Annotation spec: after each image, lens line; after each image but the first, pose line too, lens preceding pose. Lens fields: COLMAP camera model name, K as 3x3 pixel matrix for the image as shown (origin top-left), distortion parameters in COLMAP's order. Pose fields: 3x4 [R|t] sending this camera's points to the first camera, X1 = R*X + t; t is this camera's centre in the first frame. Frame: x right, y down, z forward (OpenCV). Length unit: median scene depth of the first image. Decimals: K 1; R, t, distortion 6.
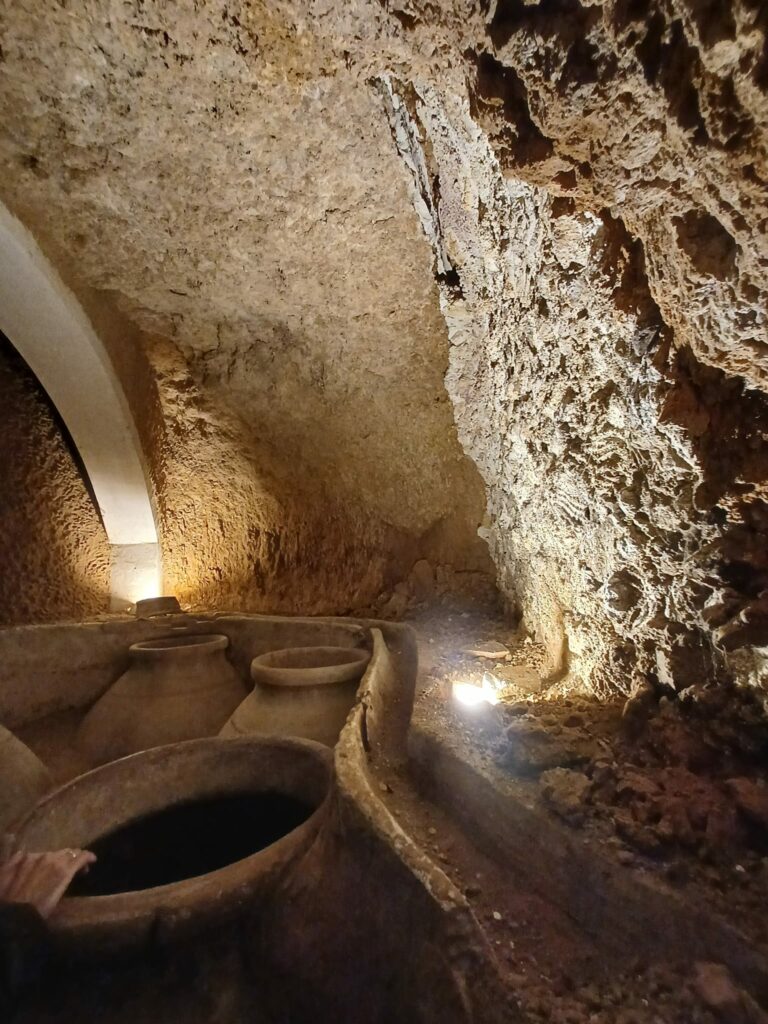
lens RADIAL K [[406.1, 0, 384.0], [0, 406.1, 512.0], [0, 0, 1]] dist [-0.000136, 0.002908]
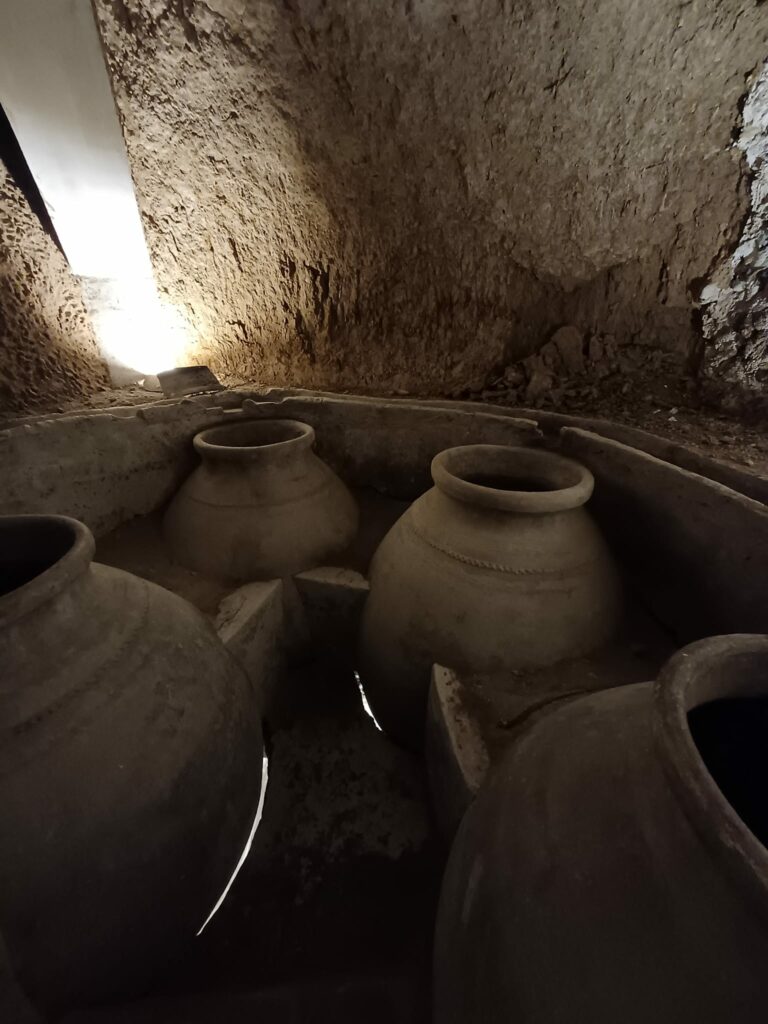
lens RADIAL K [[406.1, 0, 384.0], [0, 406.1, 512.0], [0, 0, 1]] dist [-0.000136, 0.002908]
pose [[0.983078, -0.046242, 0.177257, -0.310638], [-0.060683, 0.830784, 0.553278, 0.006609], [-0.172847, -0.554671, 0.813919, 0.199621]]
